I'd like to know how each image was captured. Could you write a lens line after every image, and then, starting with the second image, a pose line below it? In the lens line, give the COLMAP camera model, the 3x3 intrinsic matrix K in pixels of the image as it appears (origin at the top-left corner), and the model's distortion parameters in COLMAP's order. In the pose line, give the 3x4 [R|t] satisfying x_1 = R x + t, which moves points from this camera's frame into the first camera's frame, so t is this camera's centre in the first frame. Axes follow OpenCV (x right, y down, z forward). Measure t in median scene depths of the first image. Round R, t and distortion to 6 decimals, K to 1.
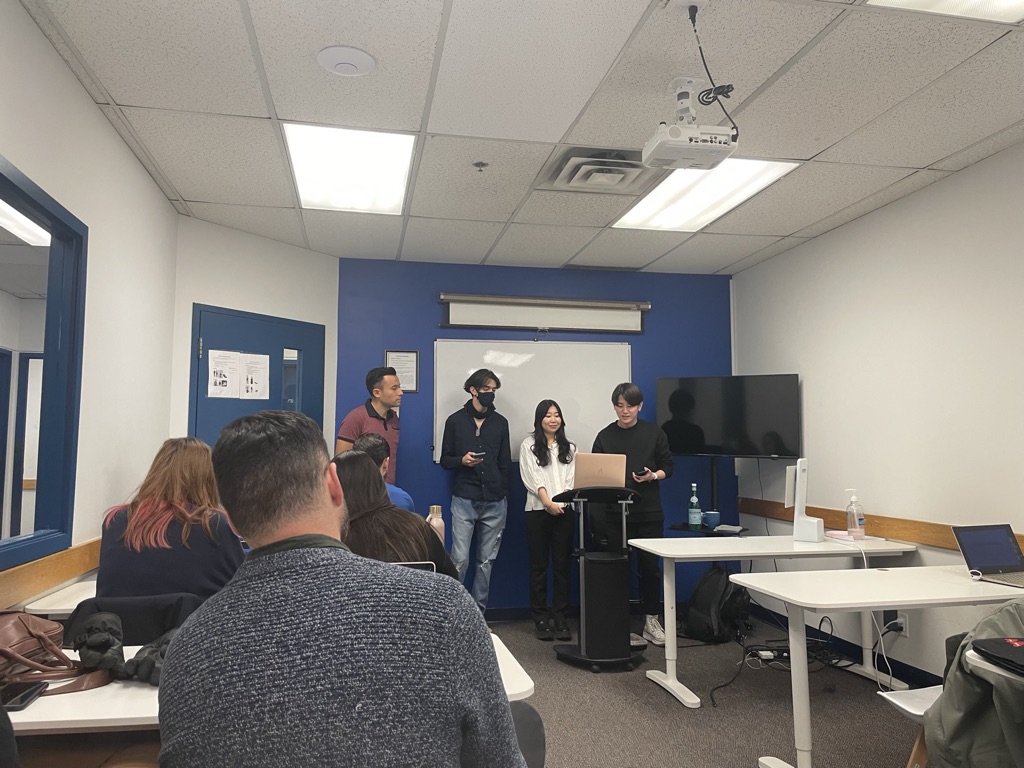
lens RADIAL K [[777.3, 0, 529.3], [0, 777.3, 372.7], [0, 0, 1]] dist [0.007077, -0.085687]
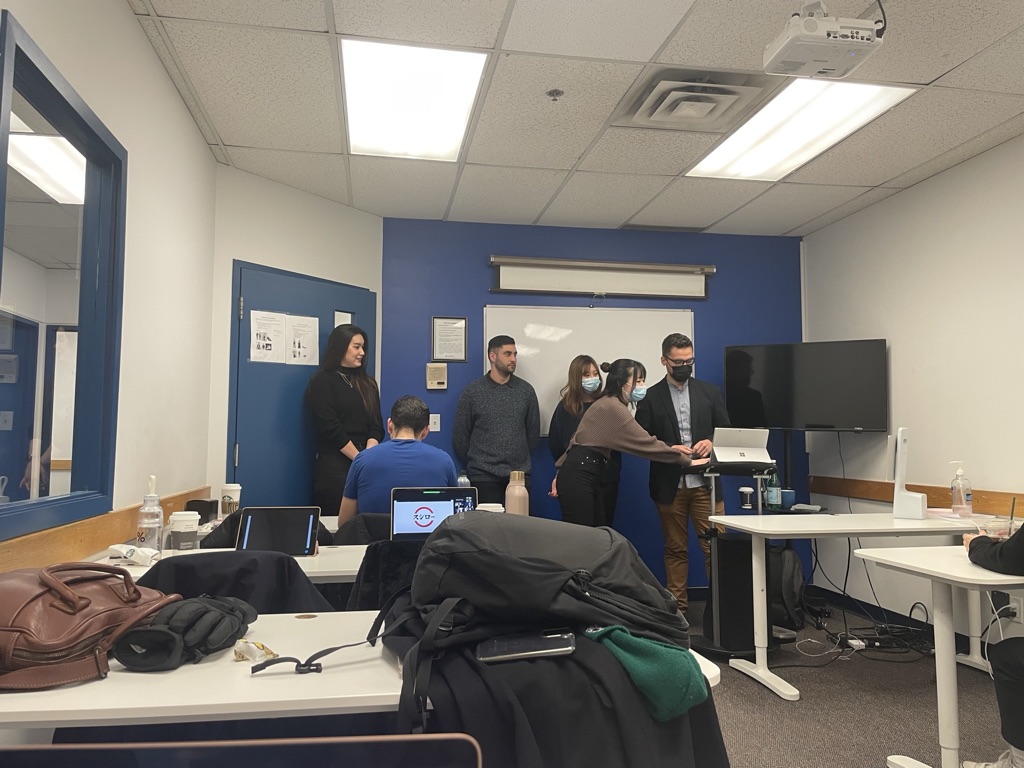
lens RADIAL K [[773.8, 0, 512.0], [0, 773.8, 384.0], [0, 0, 1]] dist [0.009037, -0.080402]
pose [[0.999227, 0.000317, -0.039301, -0.066544], [0.000549, 0.999758, 0.022003, 0.040003], [0.039299, -0.022007, 0.998985, 0.089640]]
